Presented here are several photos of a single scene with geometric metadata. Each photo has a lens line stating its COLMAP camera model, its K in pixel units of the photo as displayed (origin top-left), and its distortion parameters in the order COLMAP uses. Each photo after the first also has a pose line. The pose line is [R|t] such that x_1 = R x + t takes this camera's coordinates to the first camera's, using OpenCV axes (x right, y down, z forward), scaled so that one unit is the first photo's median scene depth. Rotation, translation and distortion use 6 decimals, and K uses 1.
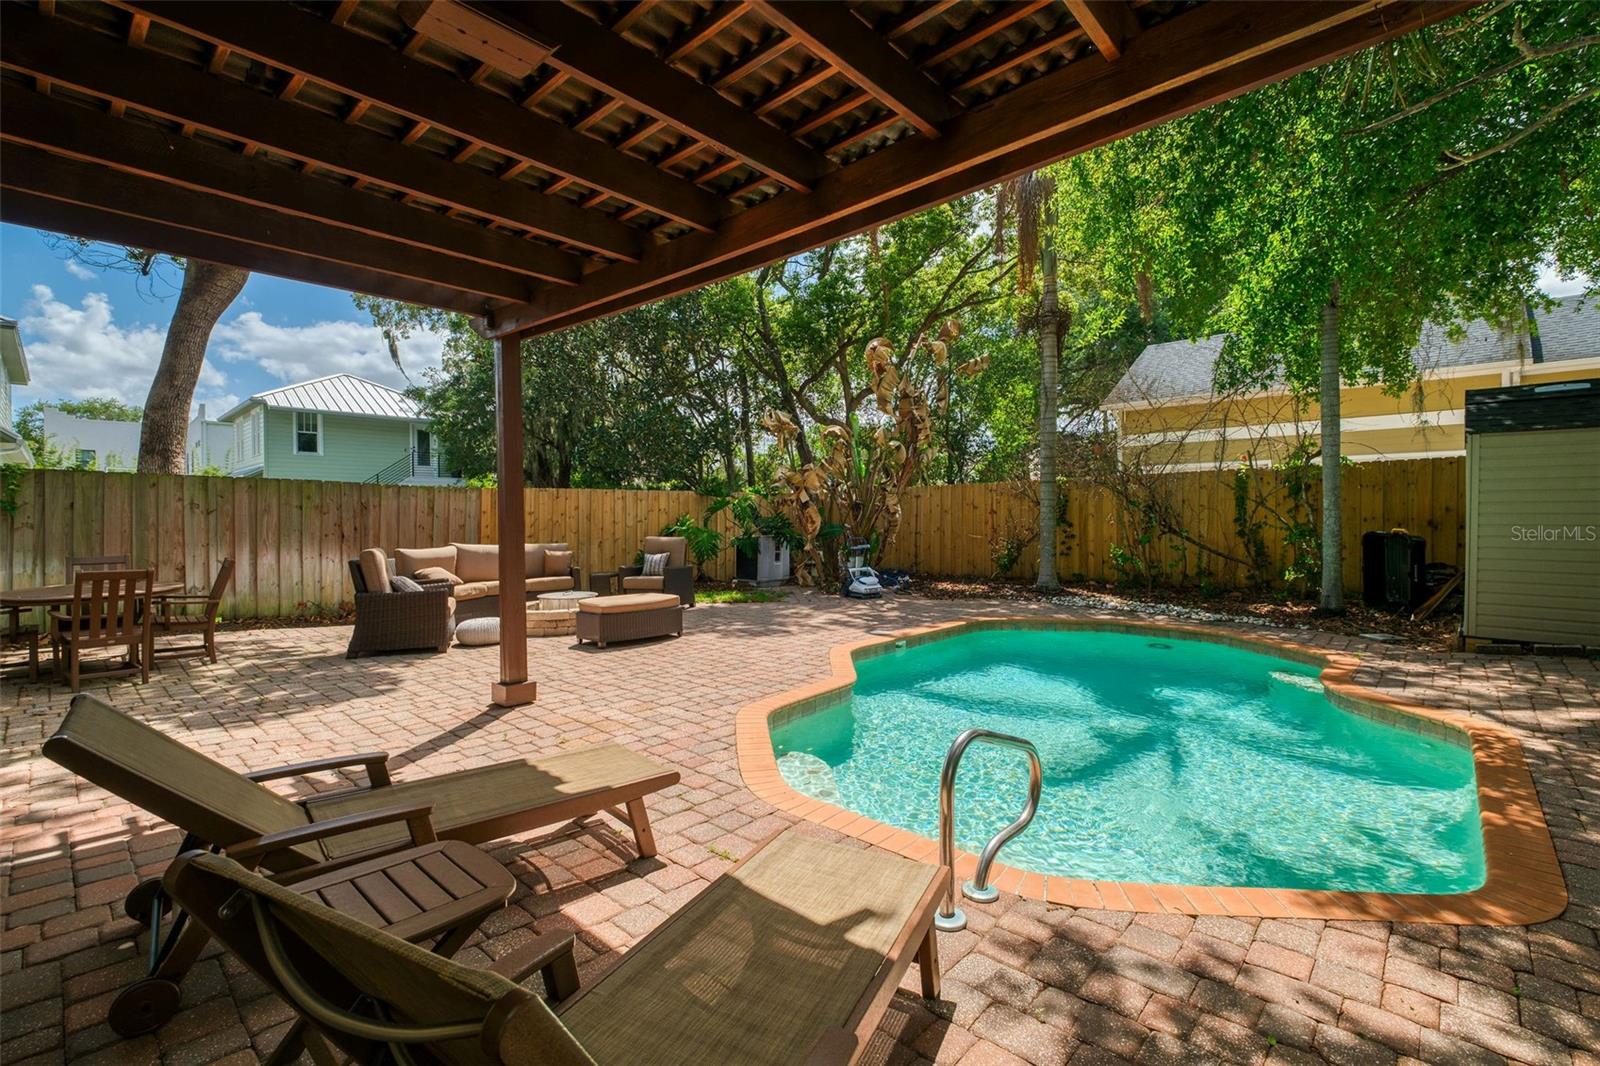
lens RADIAL K [[679.8, 0, 799.7], [0, 679.8, 527.9], [0, 0, 1]] dist [-0.003002, -0.001002]
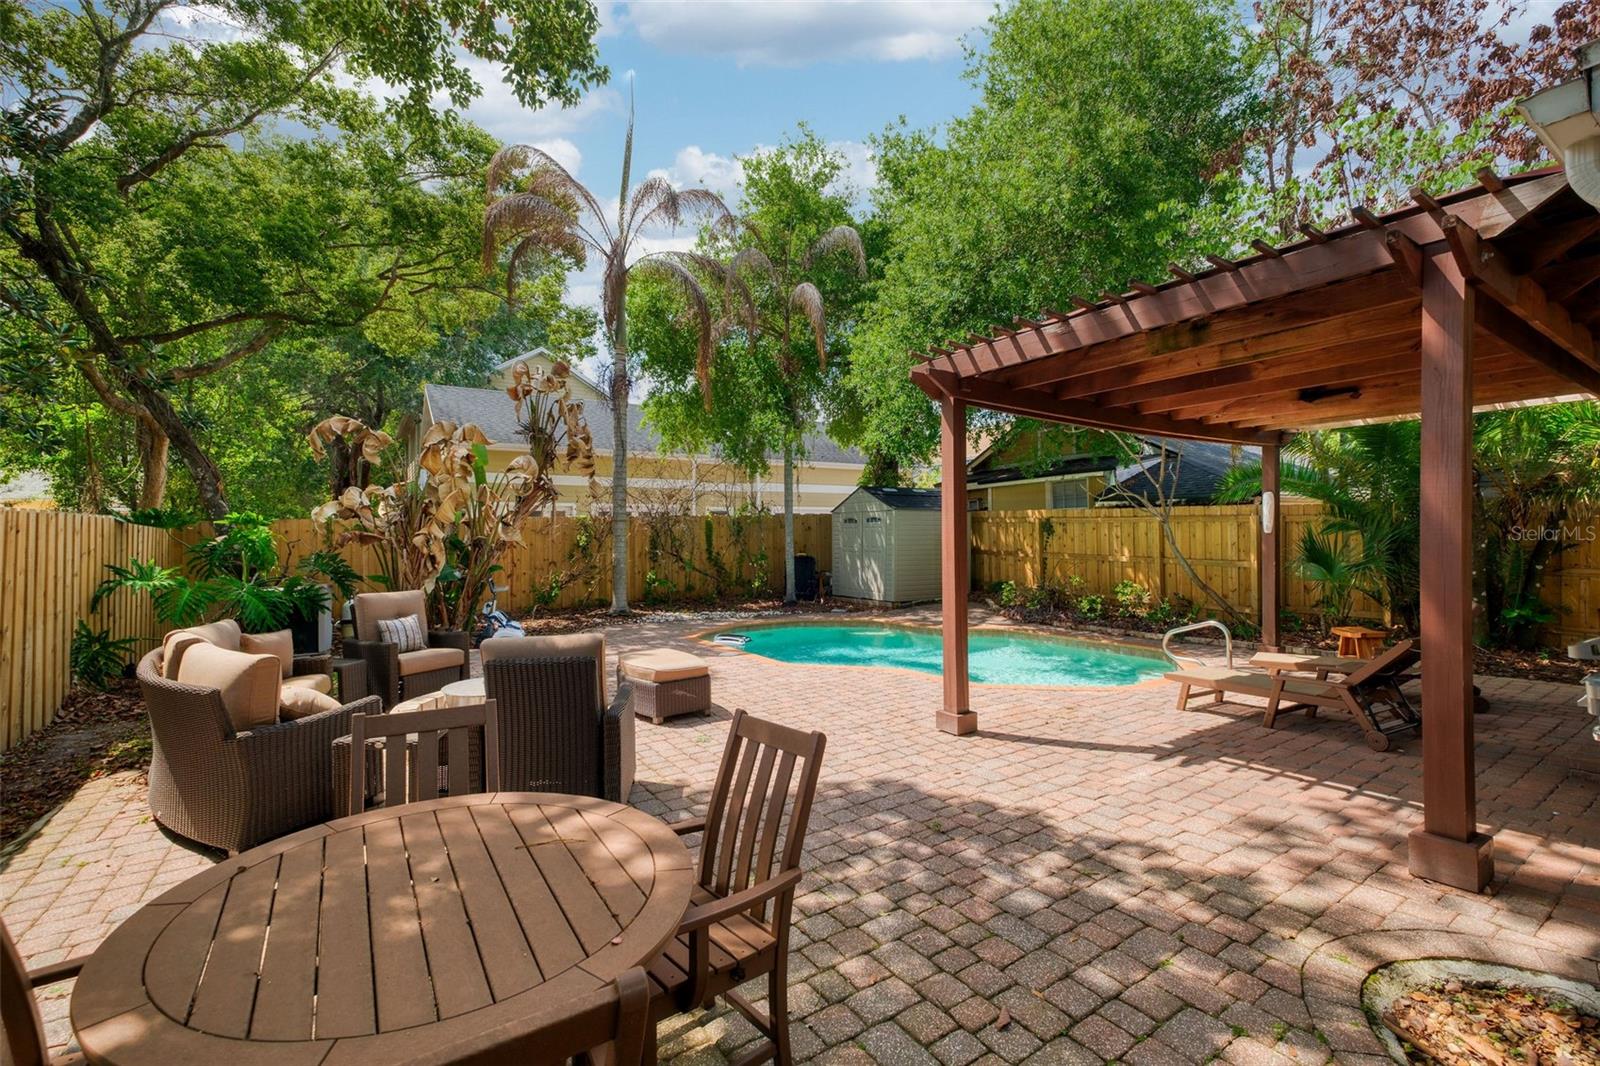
lens RADIAL K [[679.8, 0, 799.7], [0, 679.8, 527.9], [0, 0, 1]] dist [-0.003002, -0.001002]
pose [[0.243590, 0.024548, 0.969568, -1.744809], [0.018651, 0.999376, -0.029988, -0.033645], [-0.969699, 0.025388, 0.242980, 1.122813]]
